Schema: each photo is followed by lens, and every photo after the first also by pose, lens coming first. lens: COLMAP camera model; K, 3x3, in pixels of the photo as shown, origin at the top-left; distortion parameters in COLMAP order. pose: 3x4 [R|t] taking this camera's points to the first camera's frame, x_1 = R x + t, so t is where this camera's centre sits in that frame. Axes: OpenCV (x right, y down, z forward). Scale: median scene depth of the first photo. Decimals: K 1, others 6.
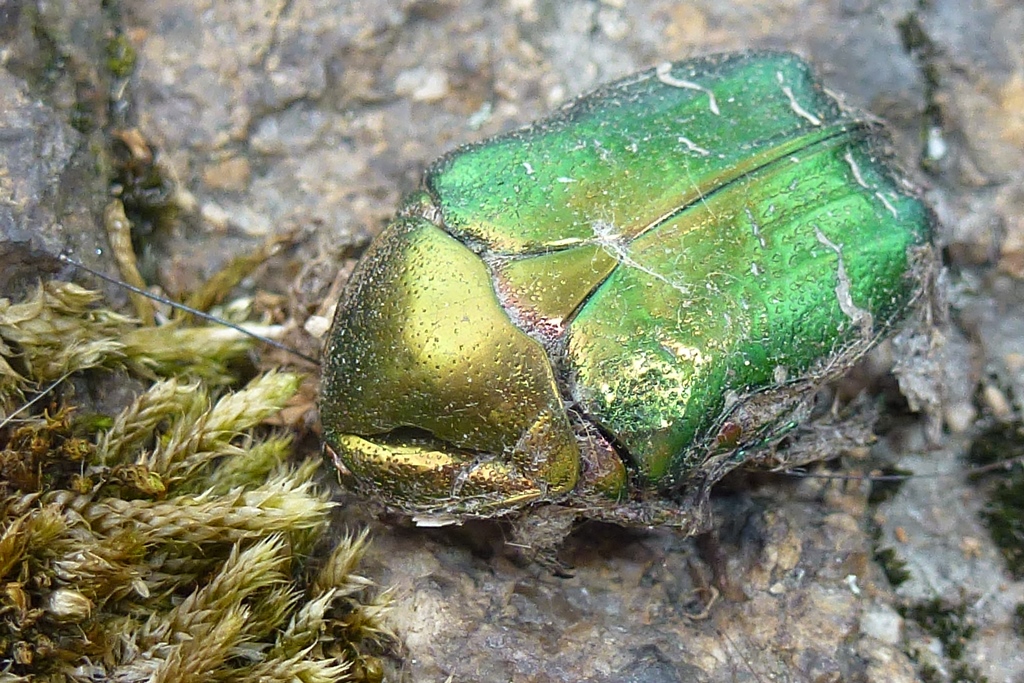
lens RADIAL K [[704.0, 0, 497.4], [0, 704.0, 341.6], [0, 0, 1]] dist [-0.001765, -0.001068]
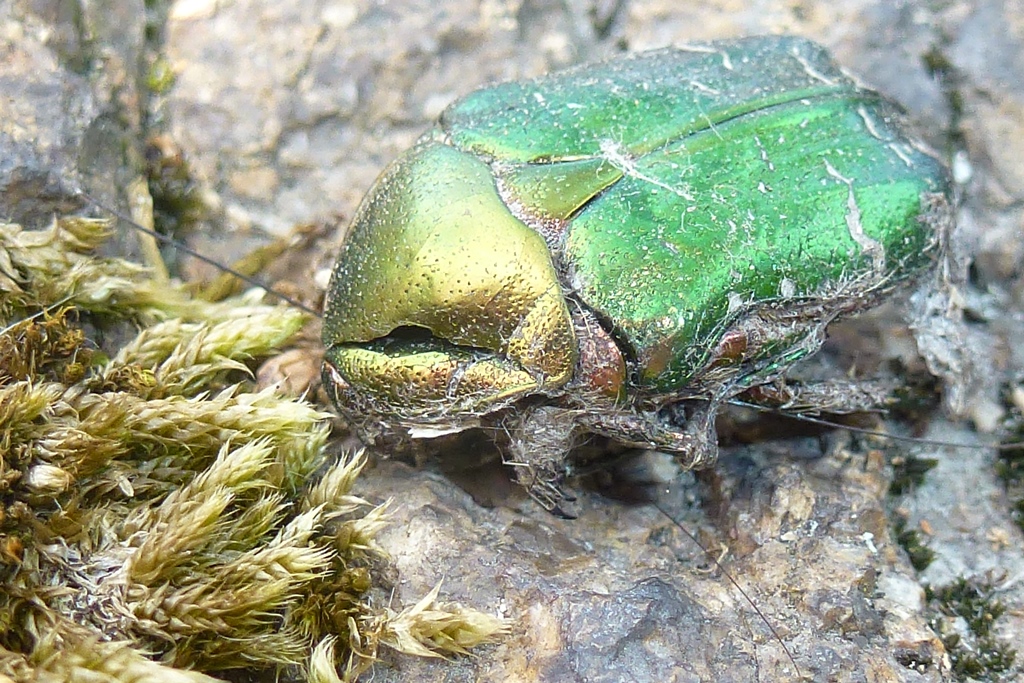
lens RADIAL K [[712.1, 0, 512.0], [0, 712.1, 341.5], [0, 0, 1]] dist [-0.002751, 0.001300]
pose [[0.999402, 0.029365, -0.018266, 0.035137], [-0.030738, 0.996316, -0.080064, 0.191270], [0.015847, 0.080578, 0.996622, 0.010503]]
